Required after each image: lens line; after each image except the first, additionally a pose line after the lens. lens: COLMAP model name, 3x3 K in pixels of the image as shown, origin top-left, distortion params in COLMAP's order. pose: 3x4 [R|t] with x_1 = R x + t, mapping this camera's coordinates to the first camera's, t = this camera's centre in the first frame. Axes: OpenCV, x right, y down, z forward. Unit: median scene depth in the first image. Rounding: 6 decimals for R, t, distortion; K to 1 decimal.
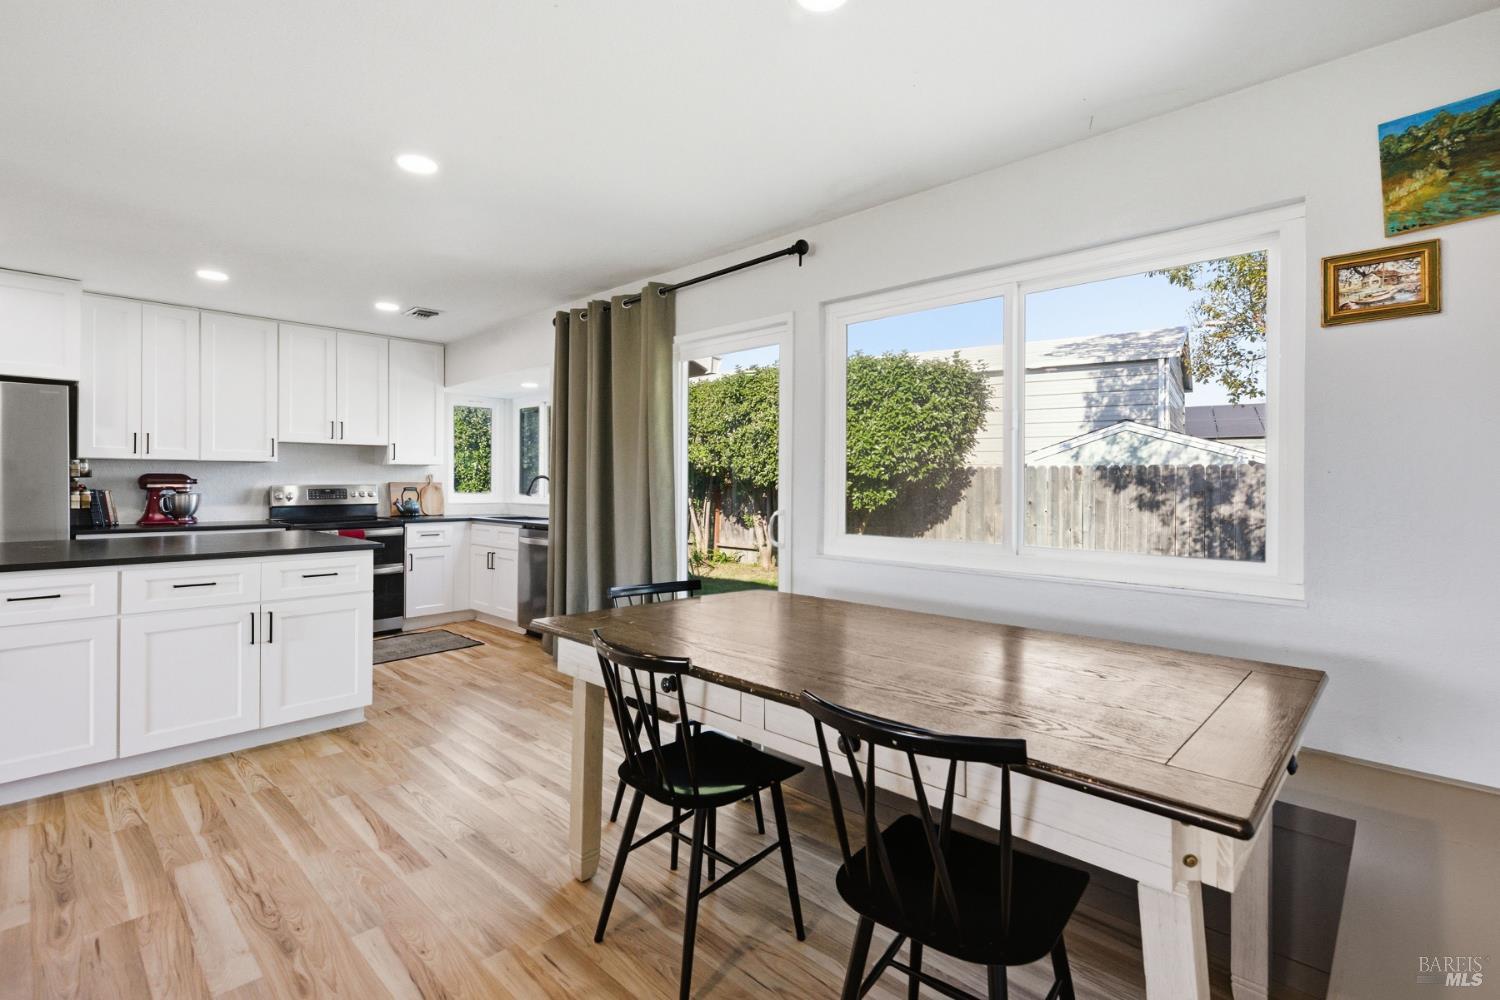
lens RADIAL K [[692.7, 0, 754.6], [0, 692.7, 484.3], [0, 0, 1]] dist [0.003905, 0.000294]
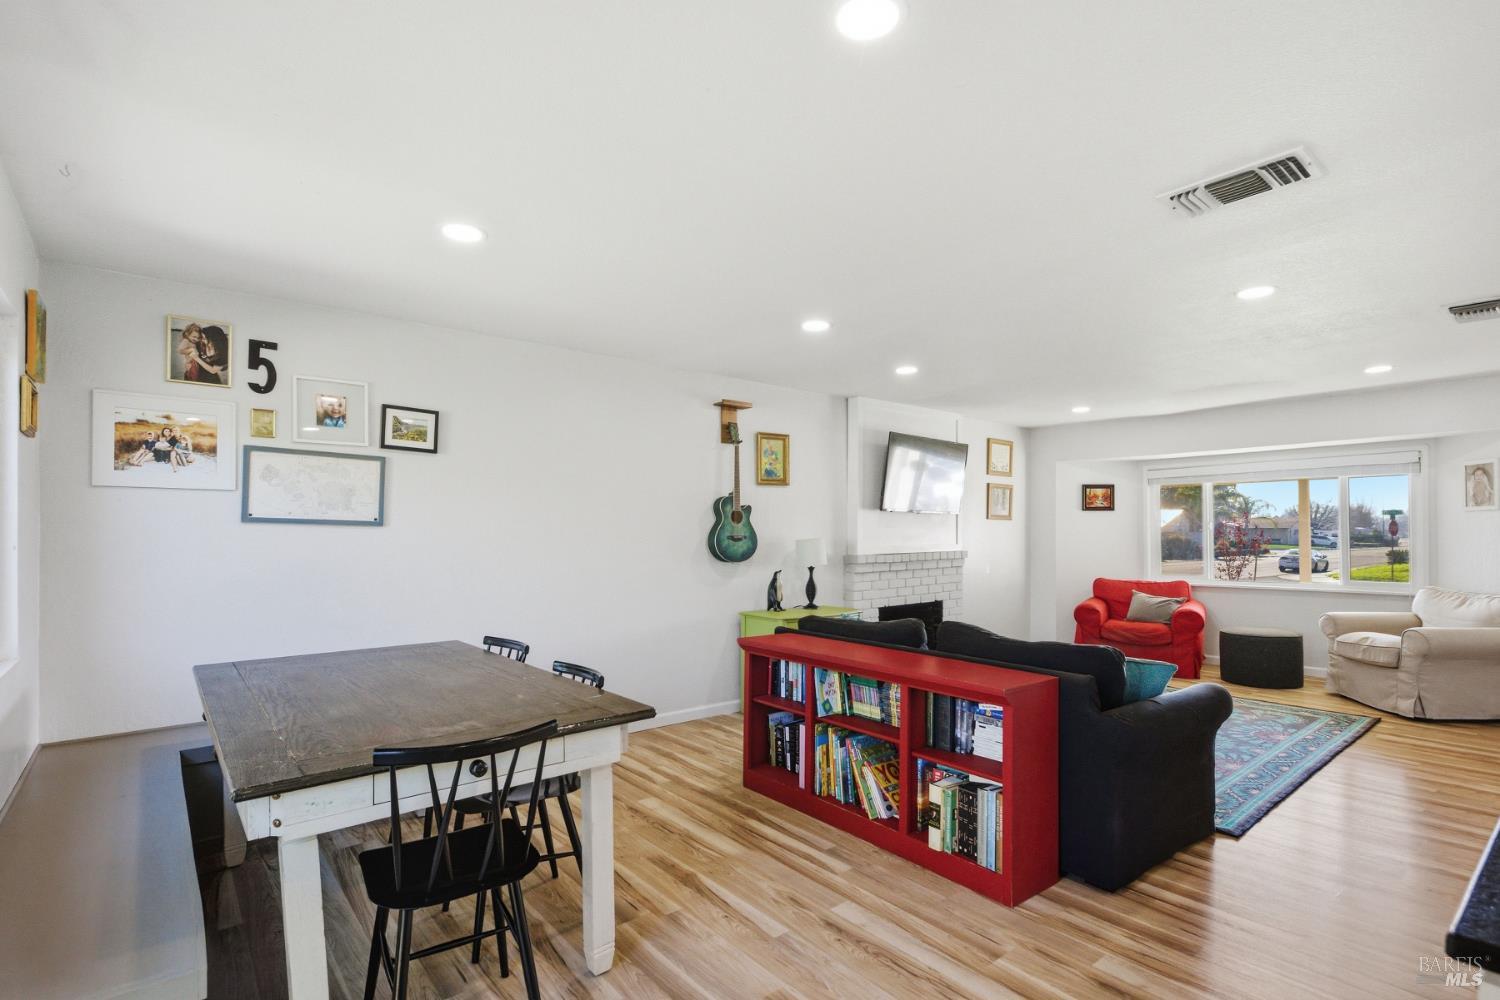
lens RADIAL K [[712.0, 0, 757.3], [0, 712.0, 526.6], [0, 0, 1]] dist [0.001654, 0.000045]
pose [[-0.993074, -0.003660, 0.117434, -0.220573], [-0.004705, 0.999952, -0.008624, -0.018622], [-0.117397, -0.009117, -0.993043, 0.747898]]
